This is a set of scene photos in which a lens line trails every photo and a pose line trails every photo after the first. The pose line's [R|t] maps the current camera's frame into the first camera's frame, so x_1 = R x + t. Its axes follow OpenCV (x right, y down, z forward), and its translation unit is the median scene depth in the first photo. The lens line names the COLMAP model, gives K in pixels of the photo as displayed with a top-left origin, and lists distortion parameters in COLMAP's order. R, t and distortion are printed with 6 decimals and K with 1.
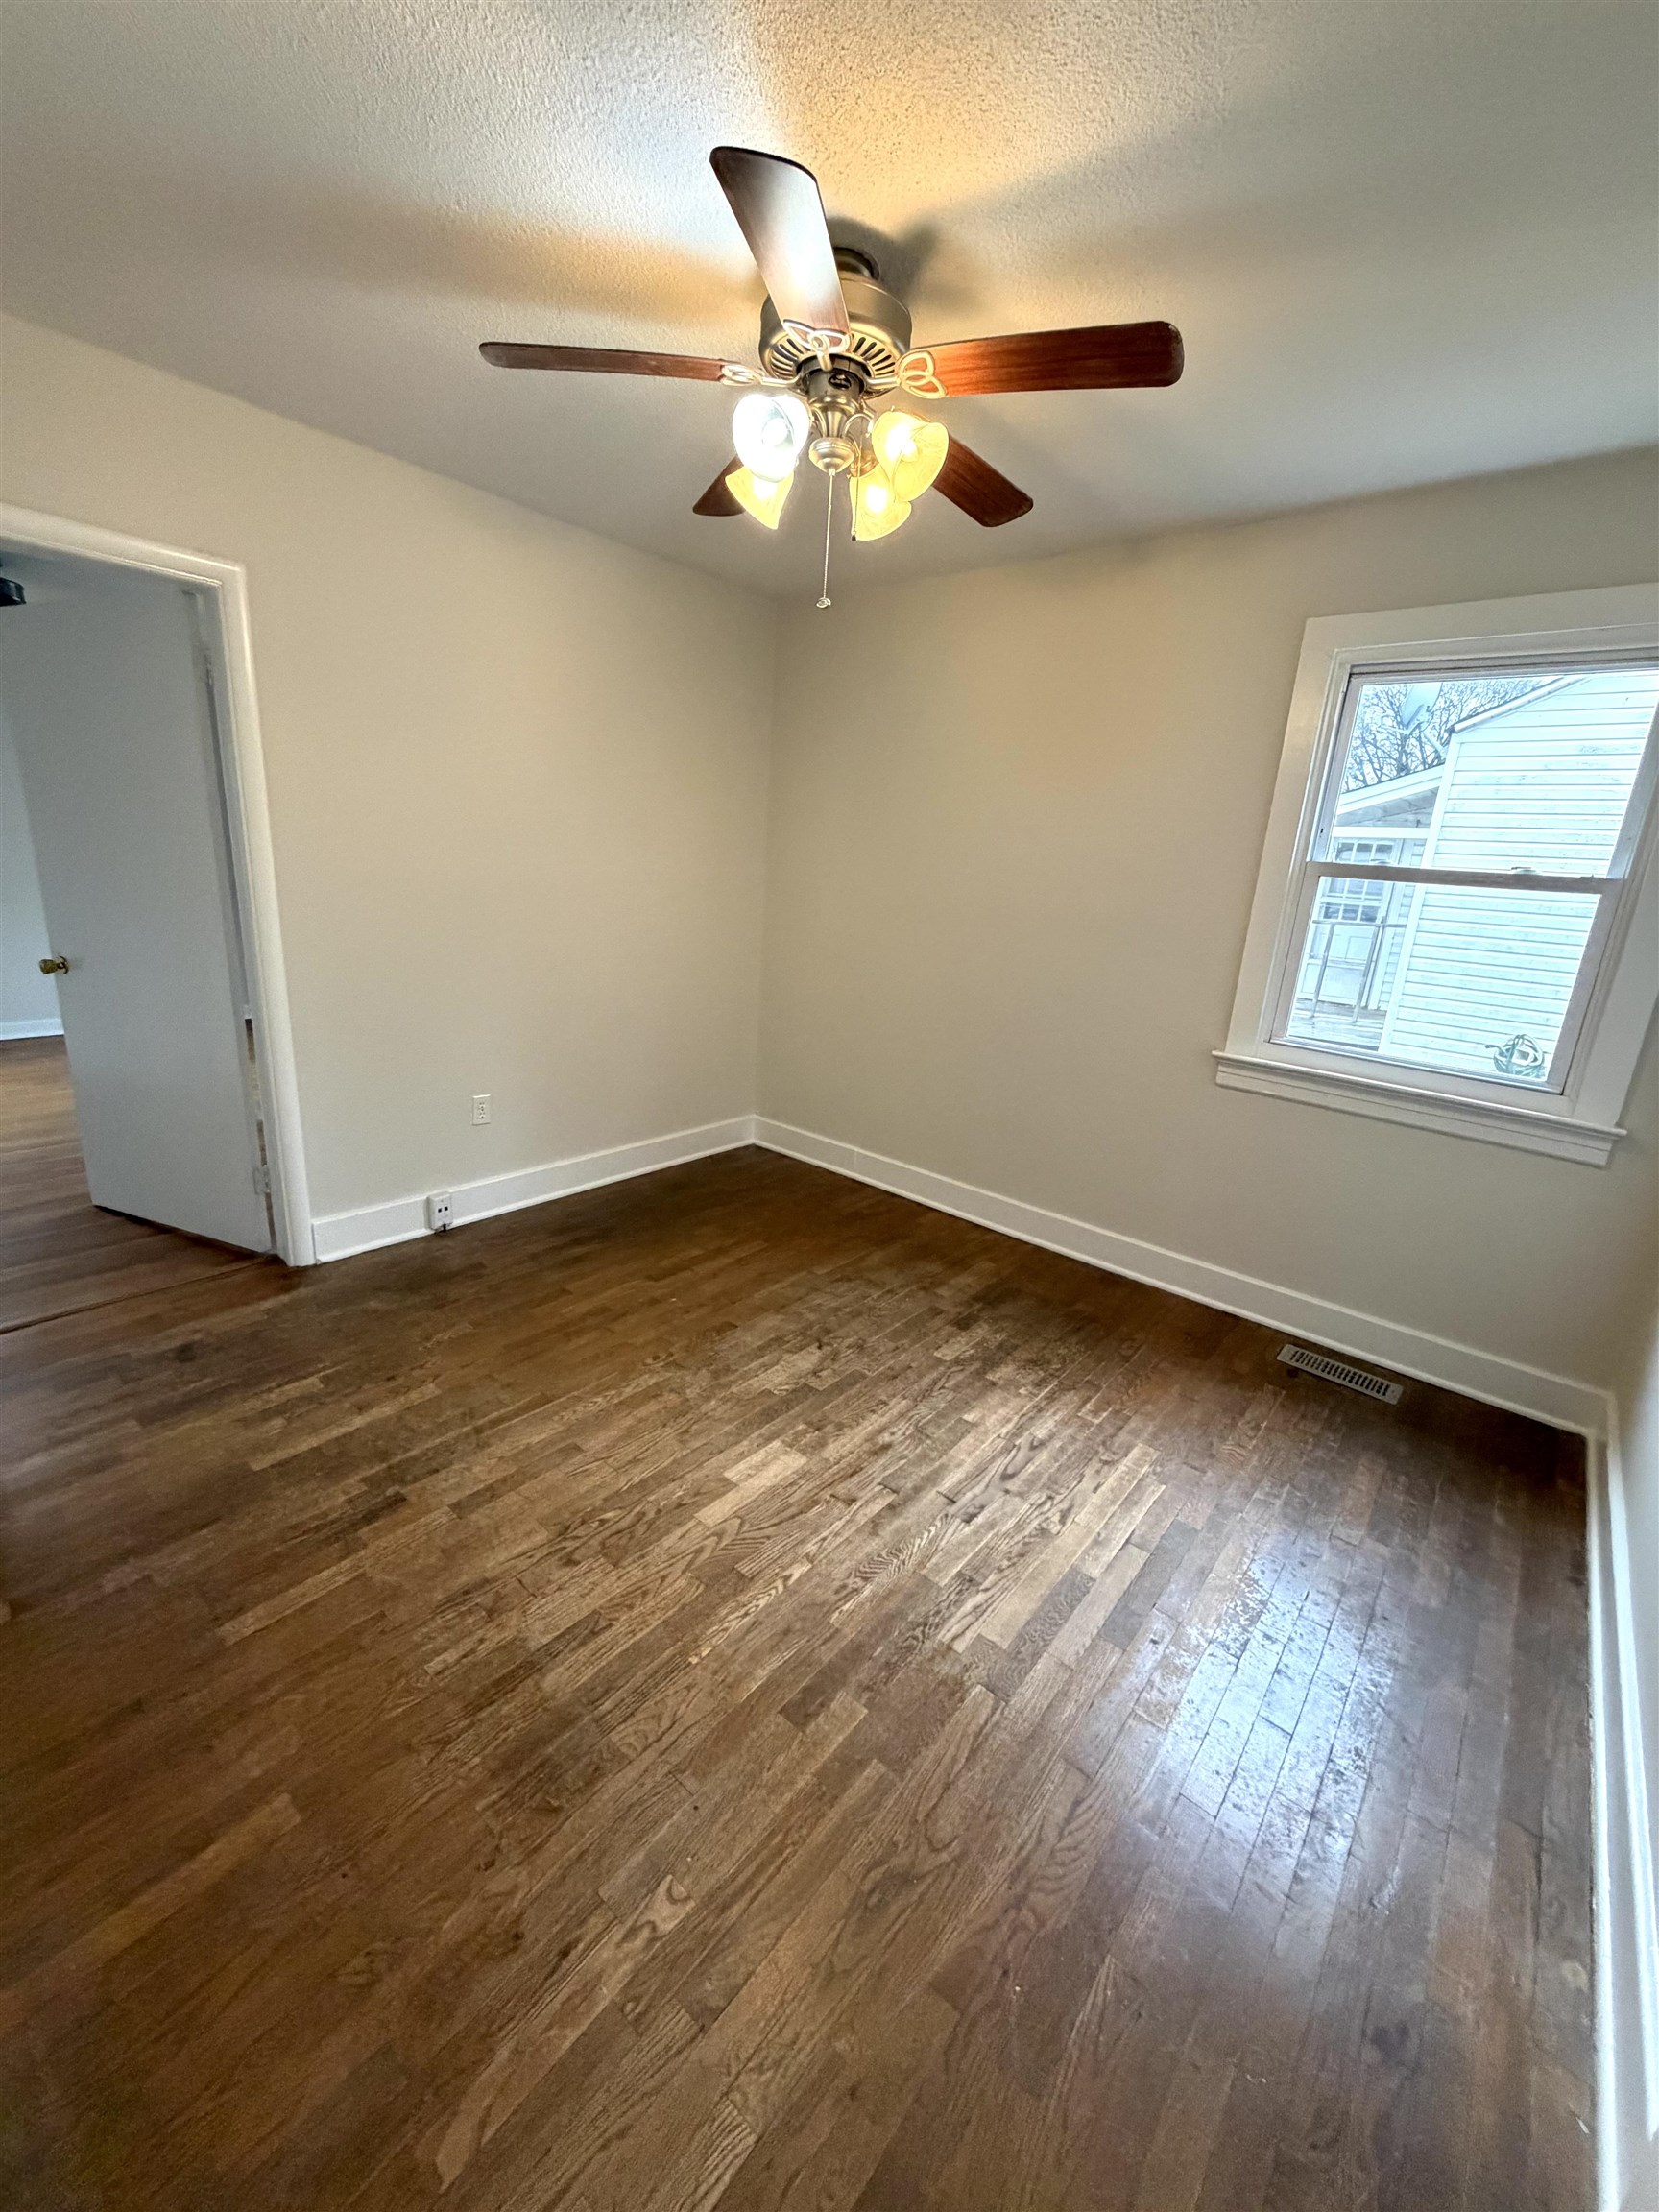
lens RADIAL K [[880.4, 0, 828.3], [0, 880.4, 1098.7], [0, 0, 1]] dist [0.000054, -0.000113]
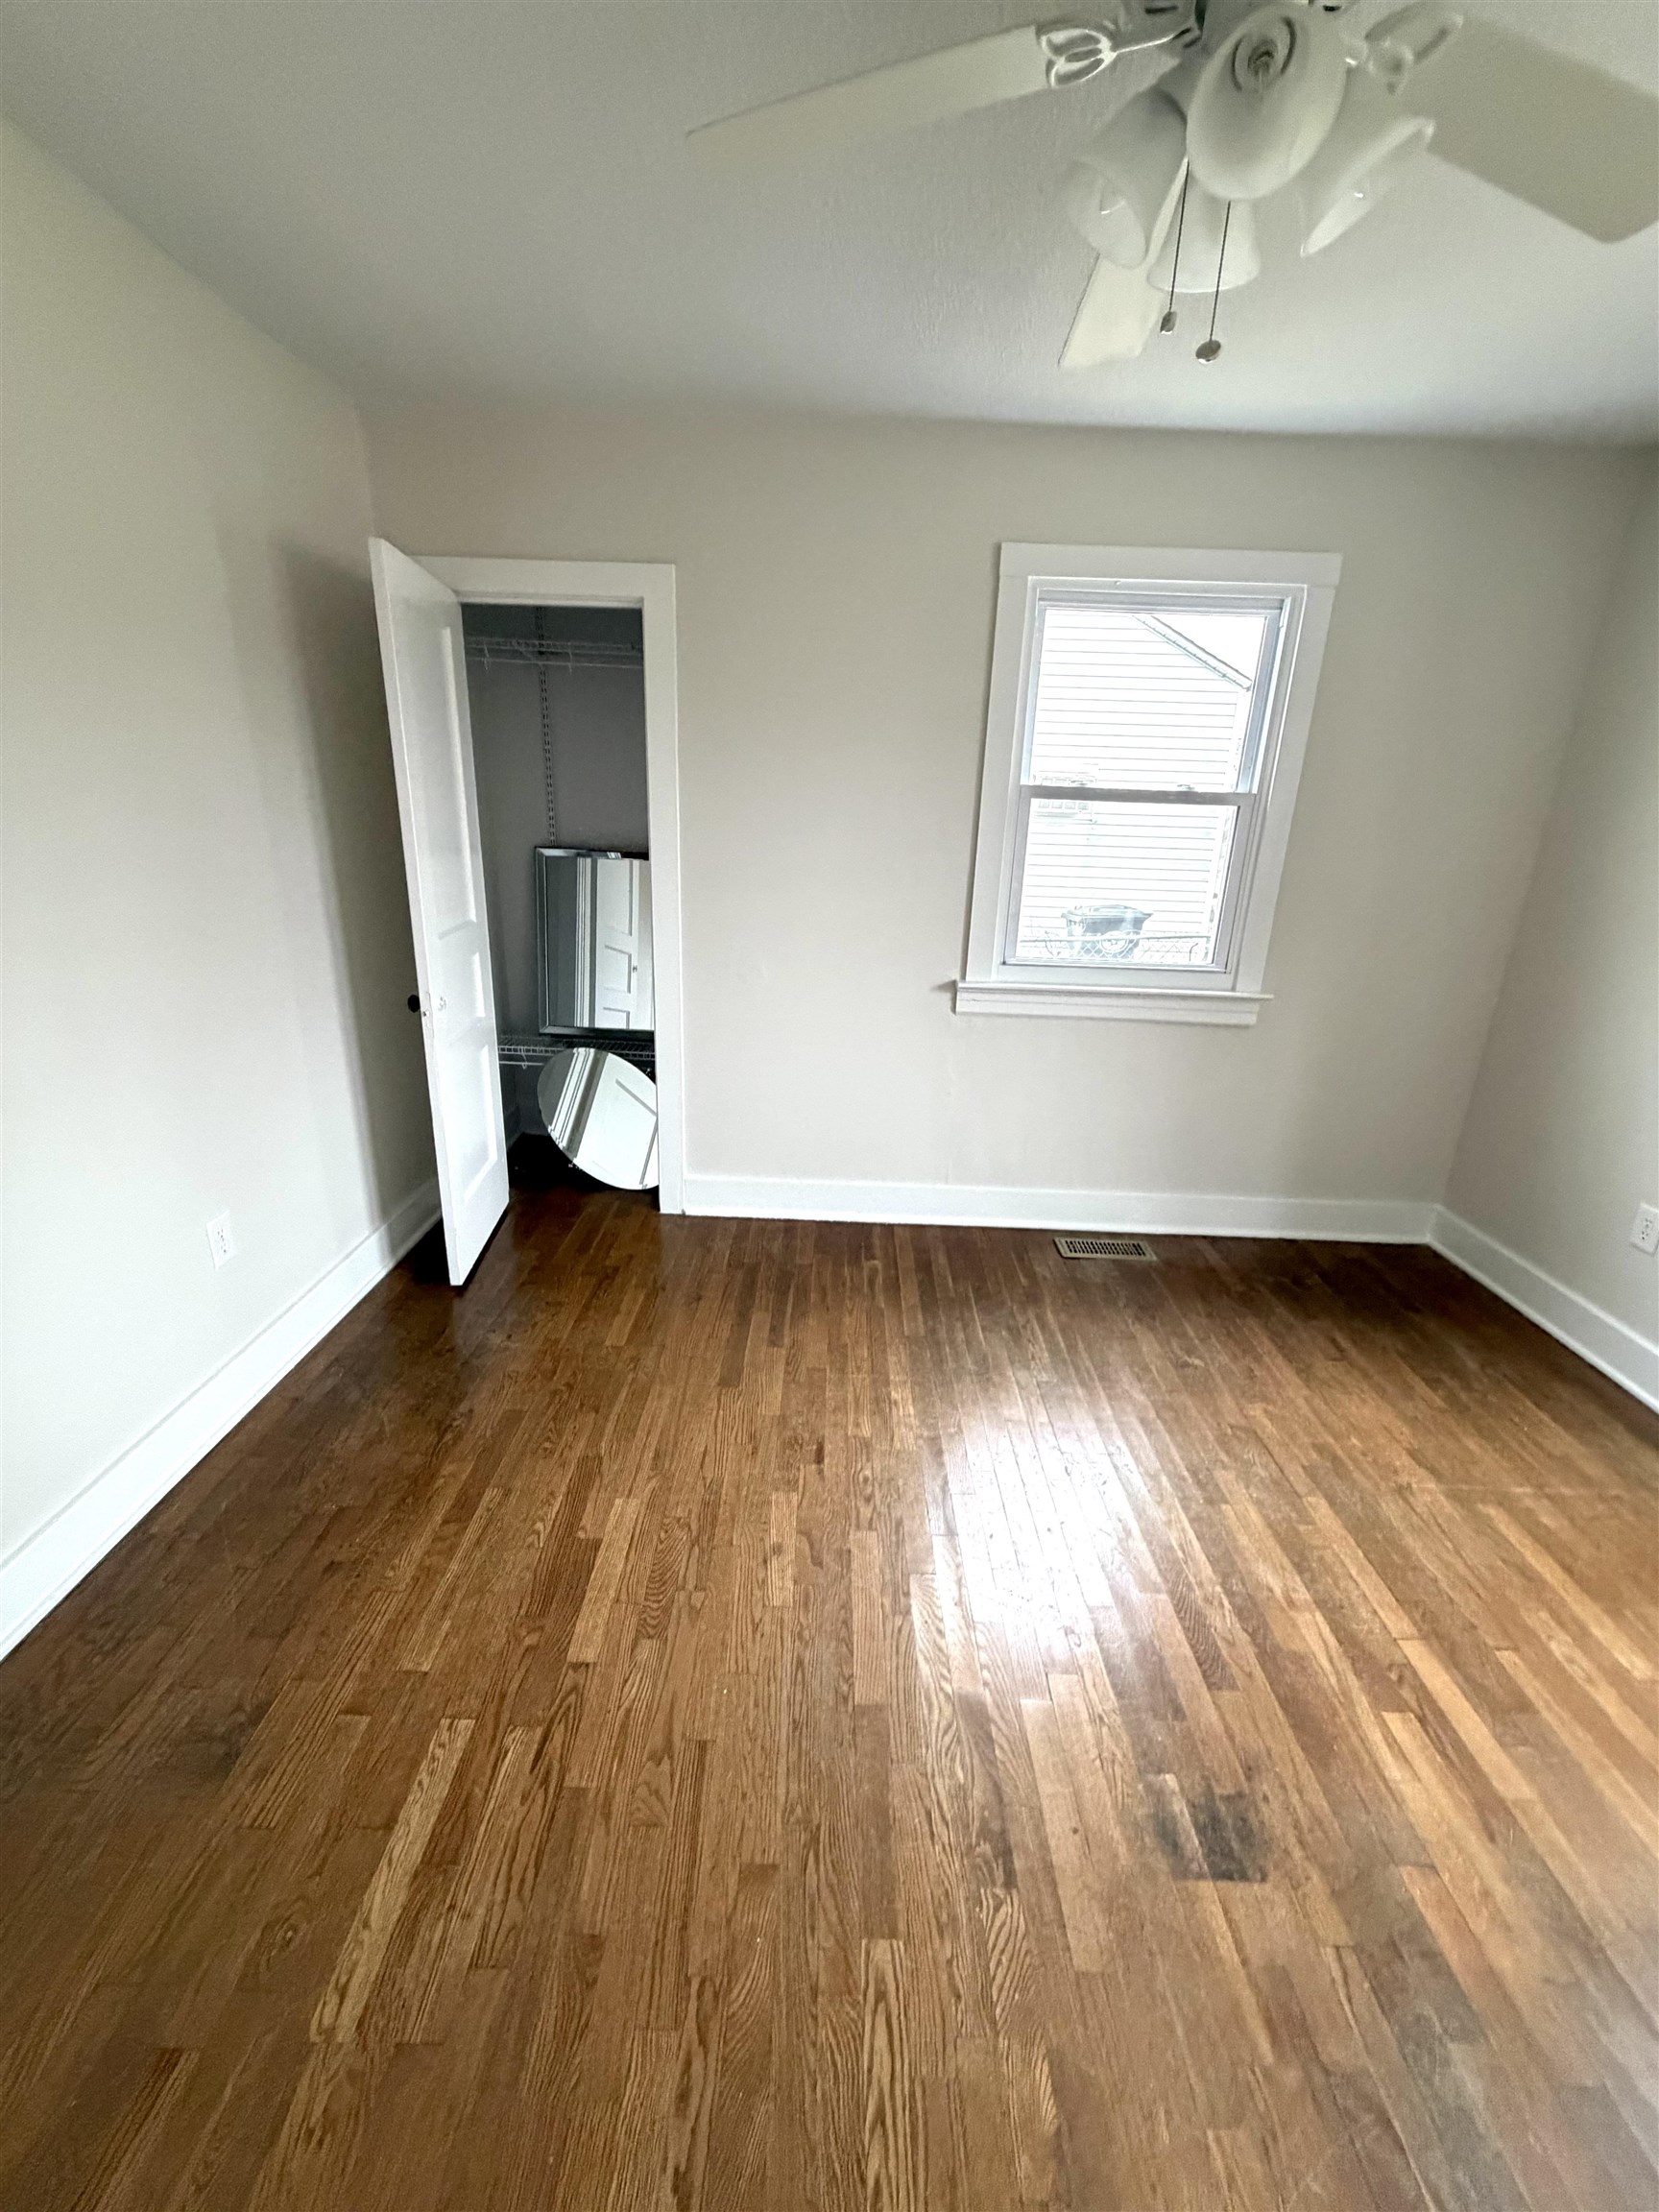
lens RADIAL K [[880.4, 0, 828.3], [0, 880.4, 1098.7], [0, 0, 1]] dist [0.000054, -0.000113]
pose [[0.769204, -0.230917, 0.595820, -0.358767], [0.188742, 0.972924, 0.133403, -0.102799], [-0.610493, 0.009842, 0.791961, 0.367832]]
